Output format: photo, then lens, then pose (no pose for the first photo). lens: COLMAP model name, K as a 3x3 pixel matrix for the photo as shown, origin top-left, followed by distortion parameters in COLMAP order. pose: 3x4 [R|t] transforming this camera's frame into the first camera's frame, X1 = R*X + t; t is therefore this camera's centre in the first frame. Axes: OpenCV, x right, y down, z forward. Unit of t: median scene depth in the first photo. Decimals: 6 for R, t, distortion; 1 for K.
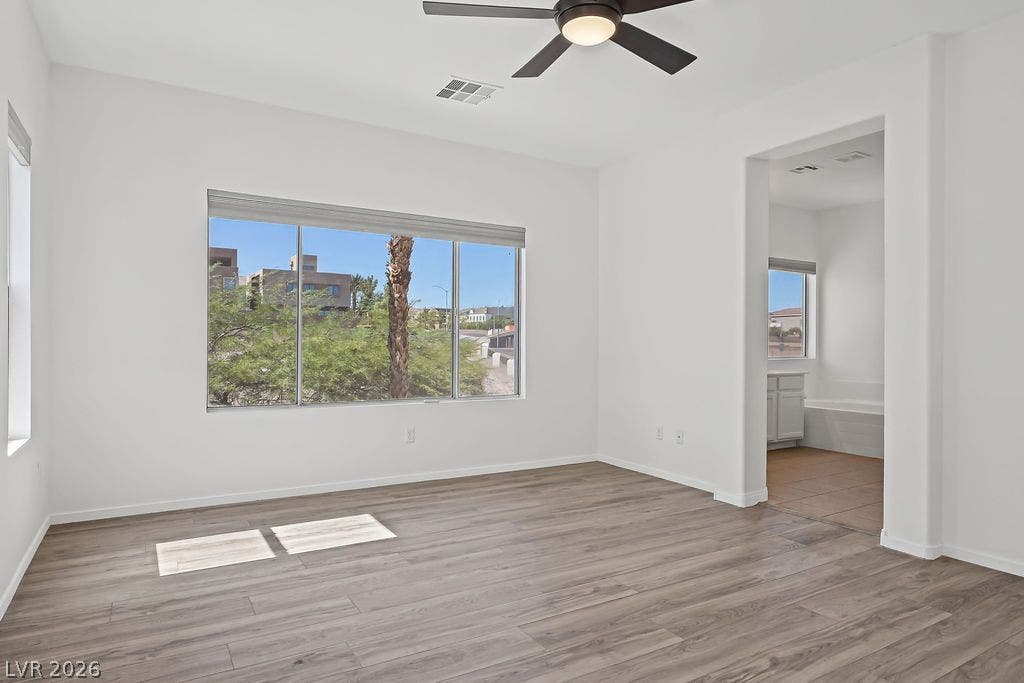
lens RADIAL K [[587.8, 0, 516.9], [0, 587.8, 344.2], [0, 0, 1]] dist [0.002723, 0.002480]
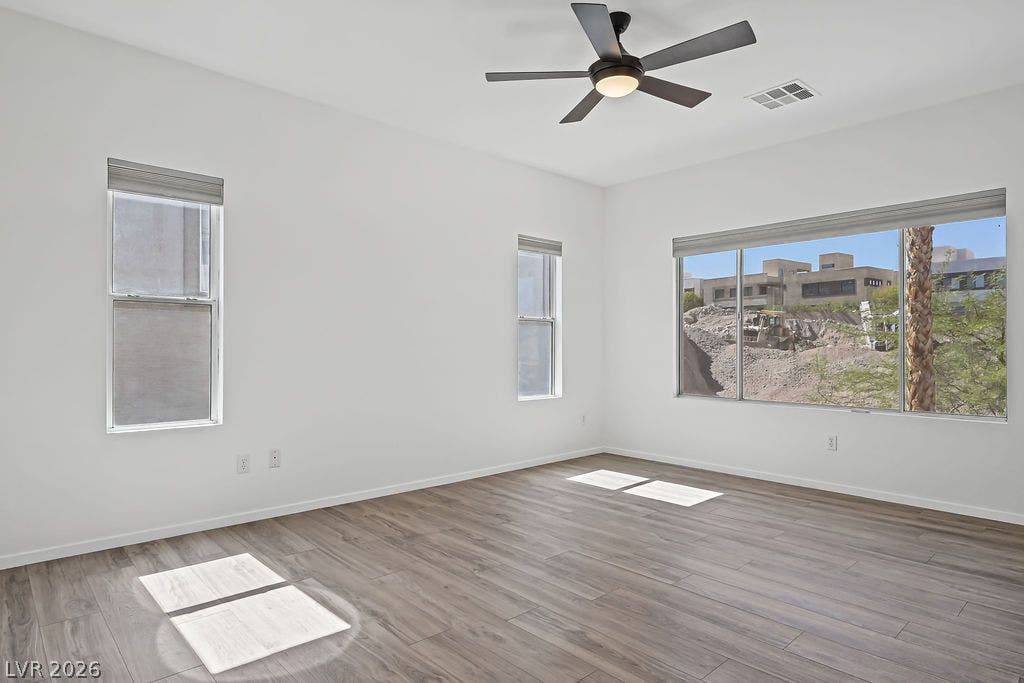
lens RADIAL K [[601.5, 0, 531.4], [0, 601.5, 342.4], [0, 0, 1]] dist [0.001024, 0.000670]
pose [[0.206463, -0.017111, -0.978305, 1.059288], [0.000369, 0.999848, -0.017410, 0.009021], [0.978454, 0.003234, 0.206438, 0.468651]]
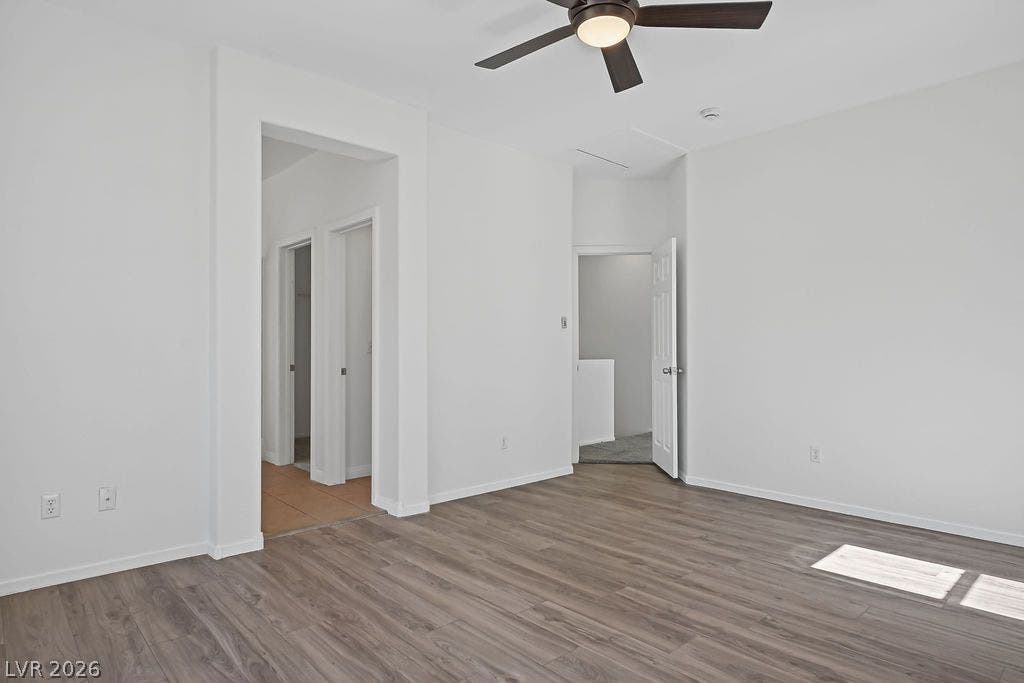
lens RADIAL K [[601.5, 0, 531.4], [0, 601.5, 342.4], [0, 0, 1]] dist [0.001024, 0.000670]
pose [[-0.204870, -0.001418, 0.978788, -0.689567], [-0.001967, 0.999998, 0.001037, -0.015859], [-0.978787, -0.001713, -0.204872, 1.083525]]
